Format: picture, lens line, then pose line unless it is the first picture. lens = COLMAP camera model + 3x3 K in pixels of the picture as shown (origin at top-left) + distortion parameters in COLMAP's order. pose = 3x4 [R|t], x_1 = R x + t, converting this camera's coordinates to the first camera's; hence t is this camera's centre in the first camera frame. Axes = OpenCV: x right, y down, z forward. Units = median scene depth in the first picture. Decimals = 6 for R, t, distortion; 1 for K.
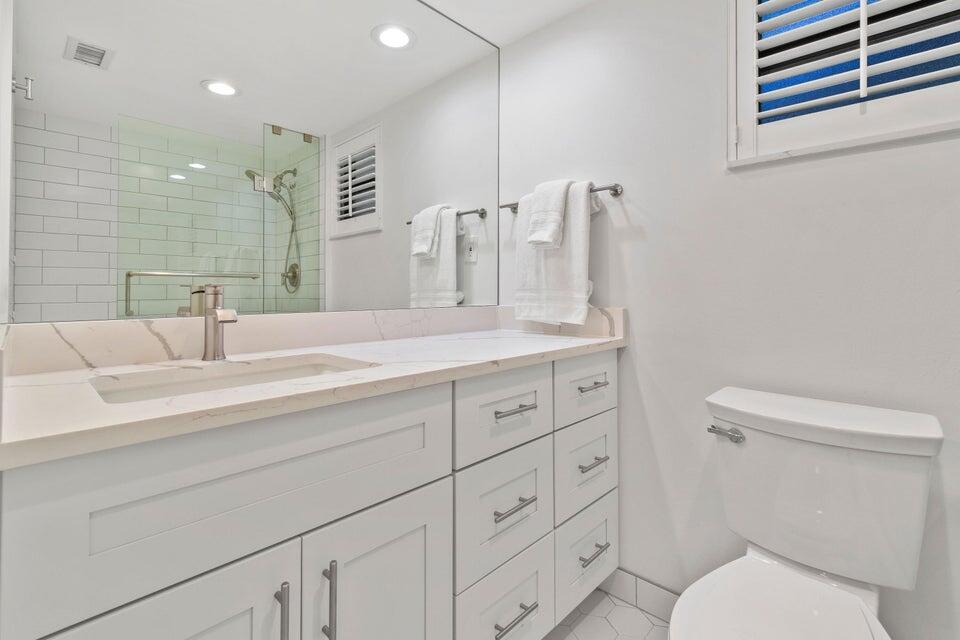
lens RADIAL K [[411.4, 0, 480.7], [0, 411.4, 285.5], [0, 0, 1]] dist [0.000243, 0.000110]
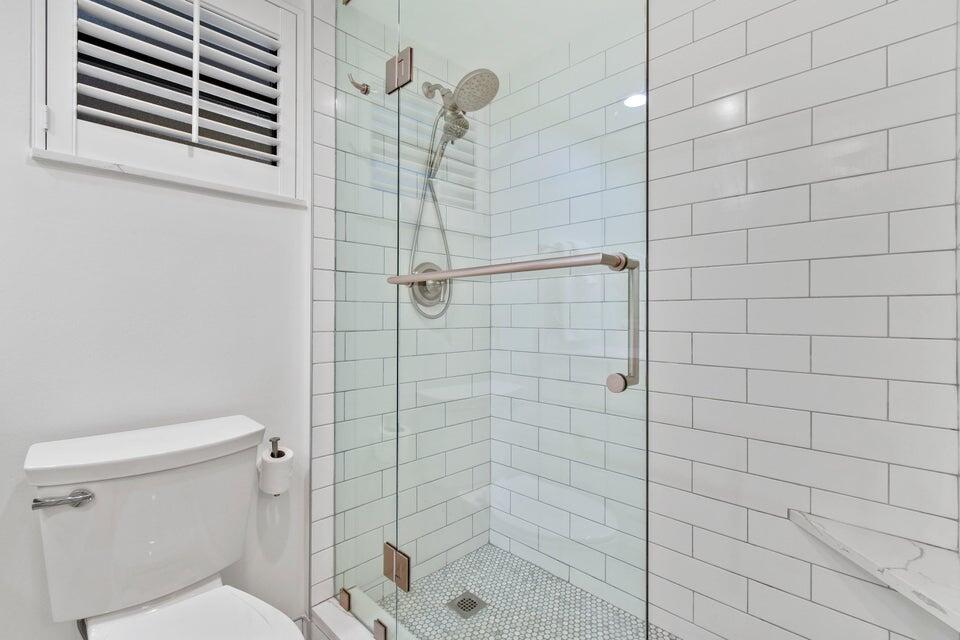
lens RADIAL K [[435.1, 0, 479.8], [0, 435.1, 310.3], [0, 0, 1]] dist [-0.000056, 0.000098]
pose [[0.061427, 0.016070, 0.997982, -0.172212], [-0.010002, 0.999830, -0.015484, 0.002888], [-0.998061, -0.009031, 0.061577, 0.151501]]
